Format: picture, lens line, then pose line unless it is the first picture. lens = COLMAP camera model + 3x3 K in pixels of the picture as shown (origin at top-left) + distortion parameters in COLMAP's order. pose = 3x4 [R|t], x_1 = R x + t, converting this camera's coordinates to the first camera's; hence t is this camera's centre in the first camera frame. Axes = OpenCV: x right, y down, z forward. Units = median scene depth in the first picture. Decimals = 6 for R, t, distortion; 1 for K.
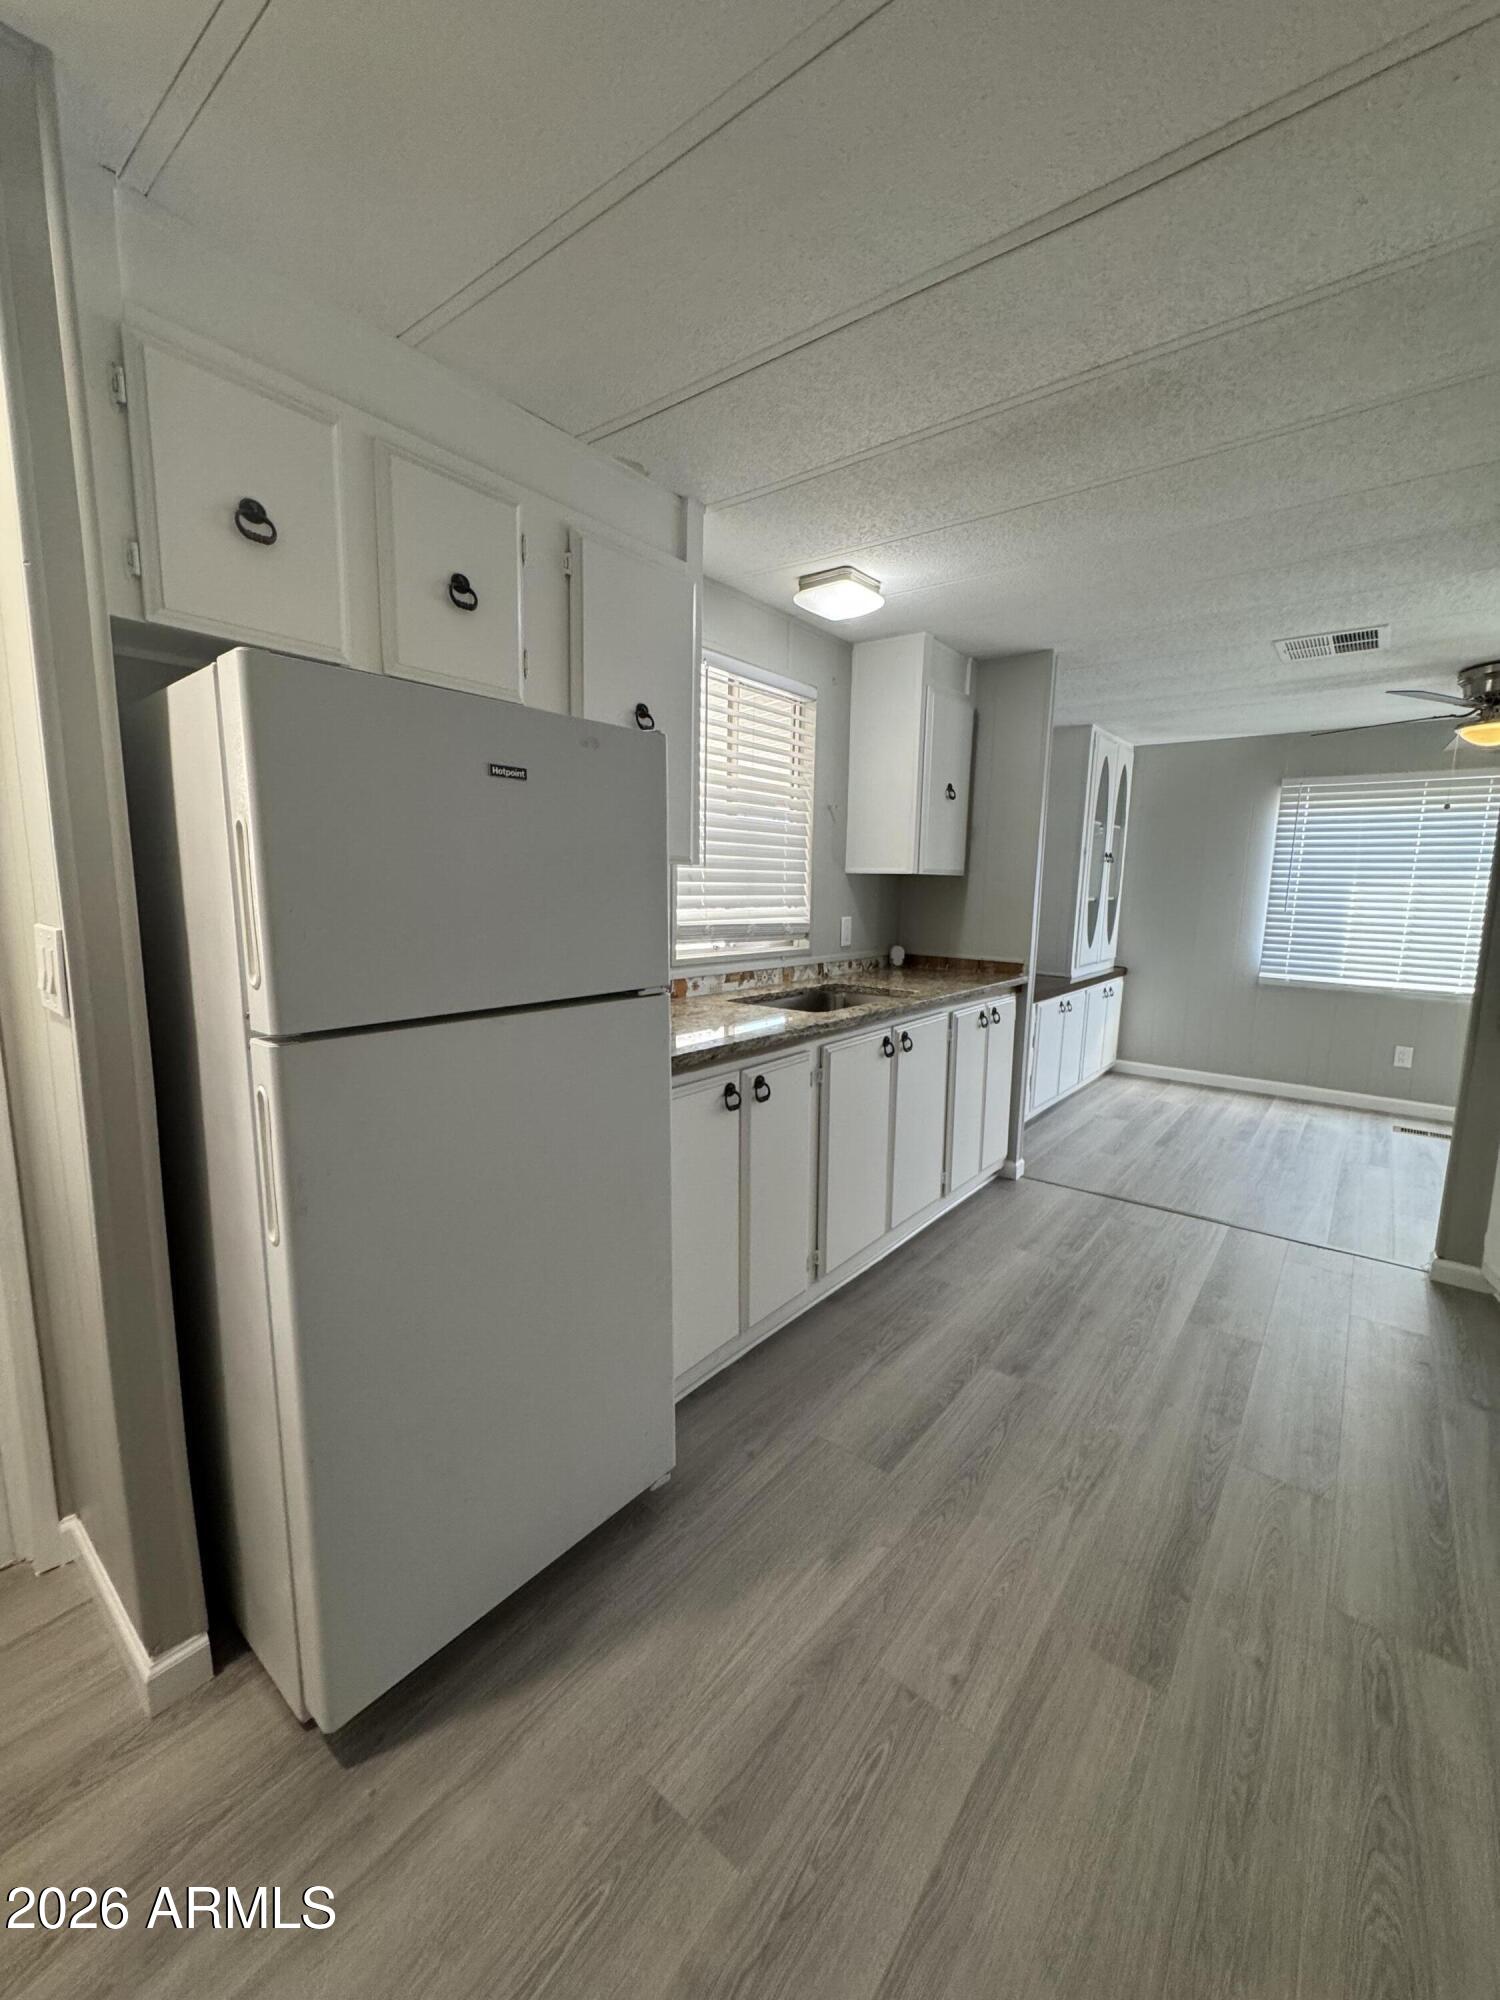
lens RADIAL K [[799.7, 0, 747.3], [0, 799.7, 999.8], [0, 0, 1]] dist [0.003565, -0.000217]
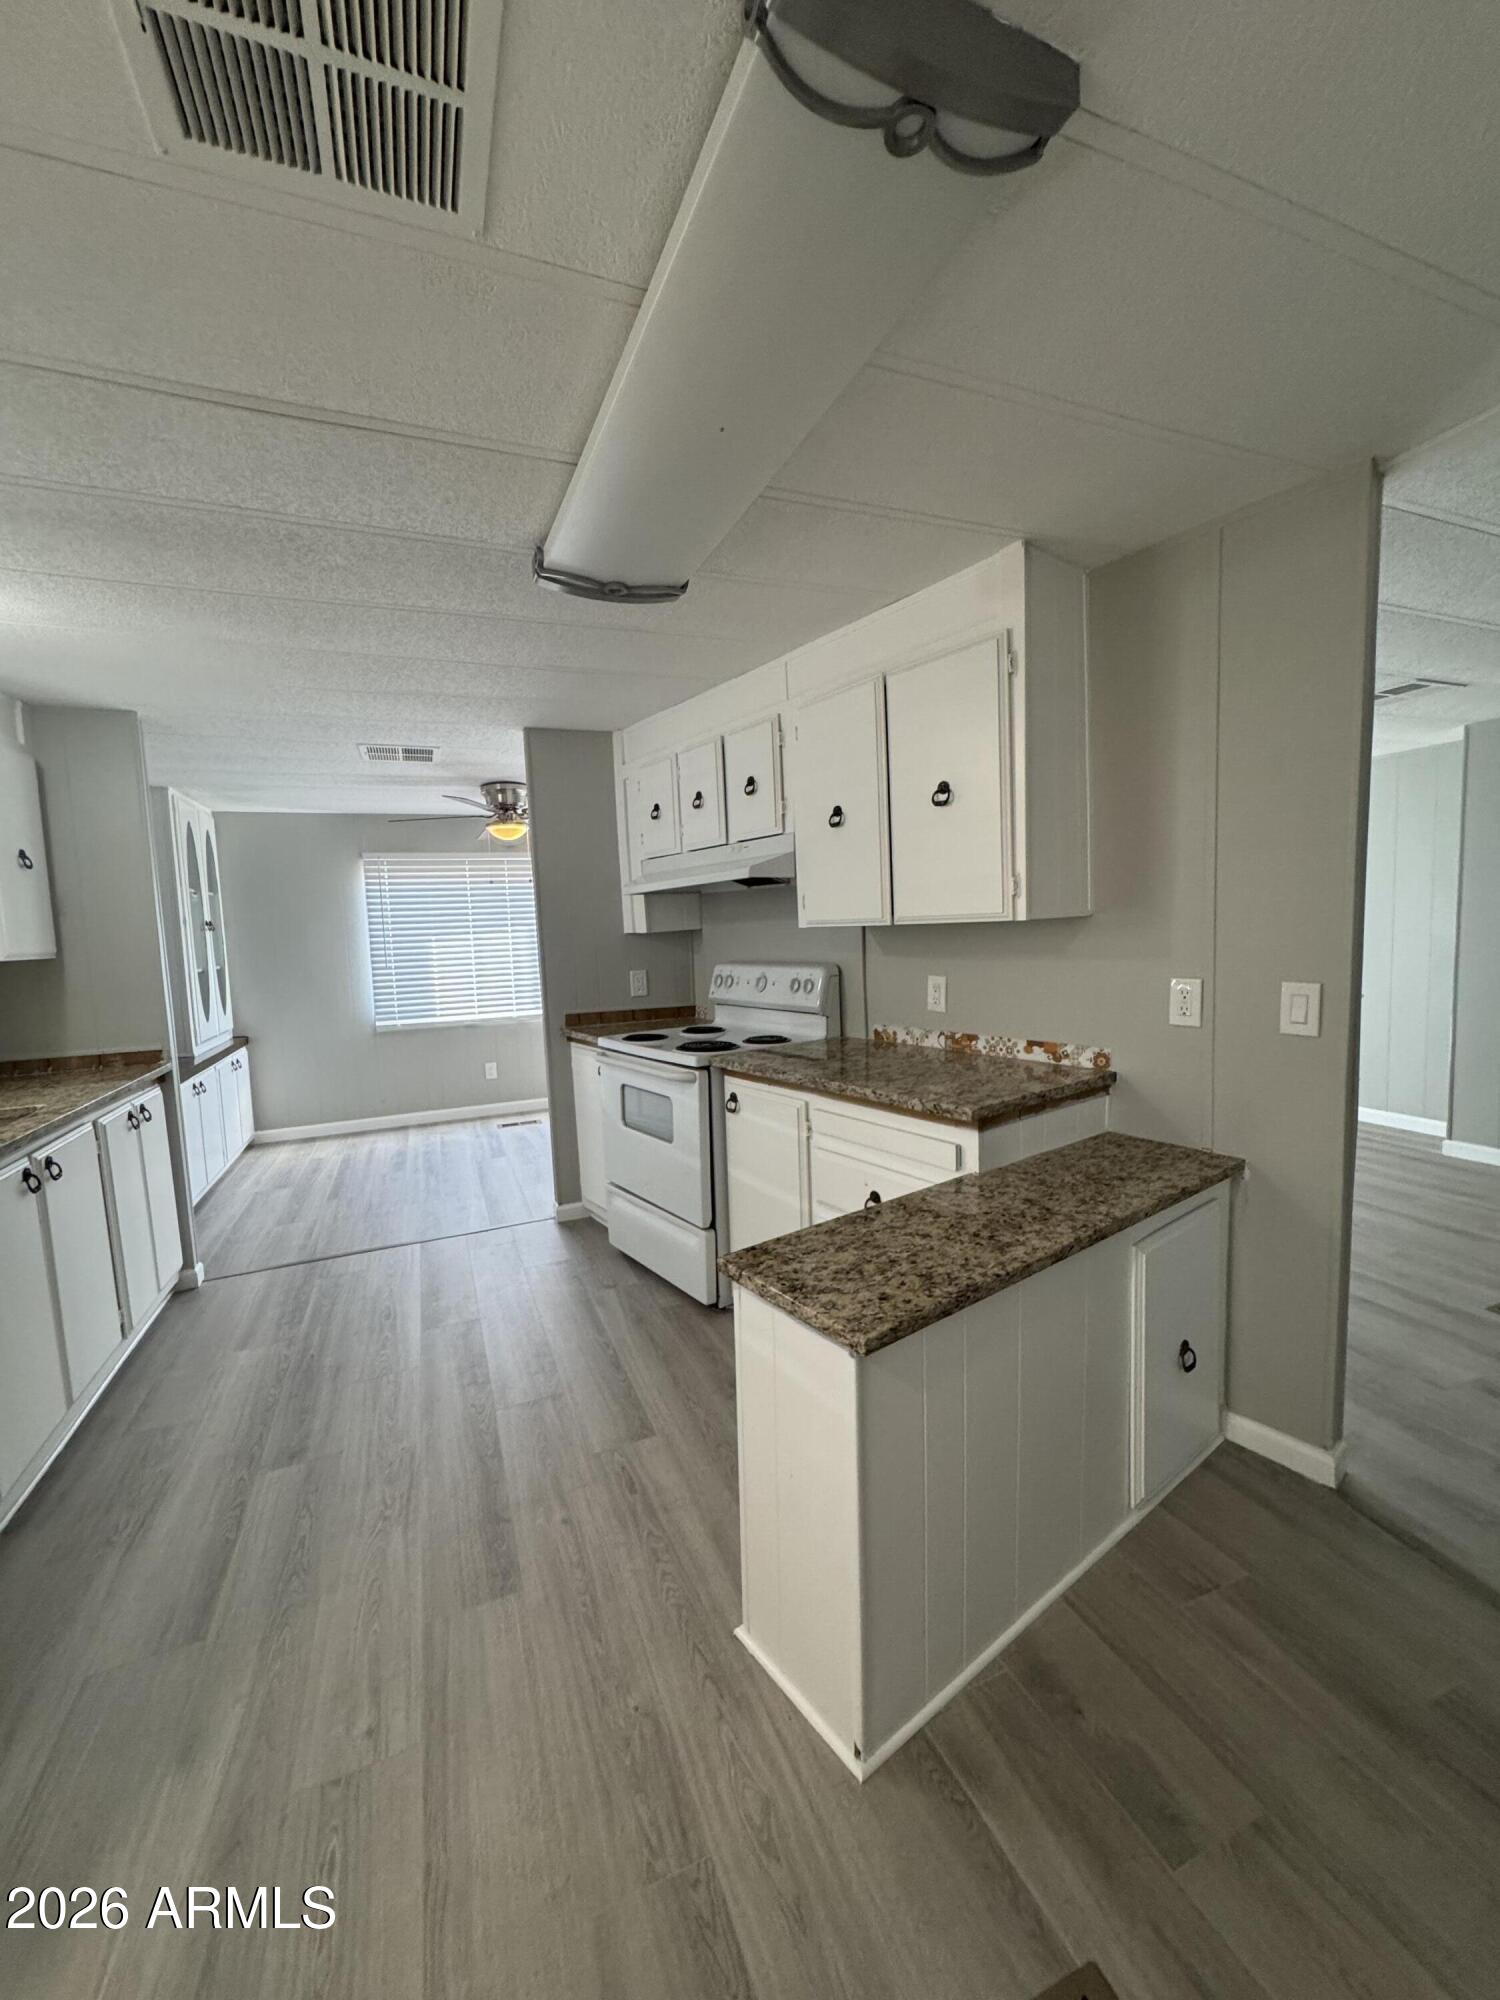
lens RADIAL K [[799.7, 0, 753.1], [0, 799.7, 1000.9], [0, 0, 1]] dist [0.003565, -0.000217]
pose [[0.488474, -0.119248, 0.864392, -0.114950], [0.178239, 0.983367, 0.034937, -0.013562], [-0.854180, 0.137003, 0.501604, -0.031708]]
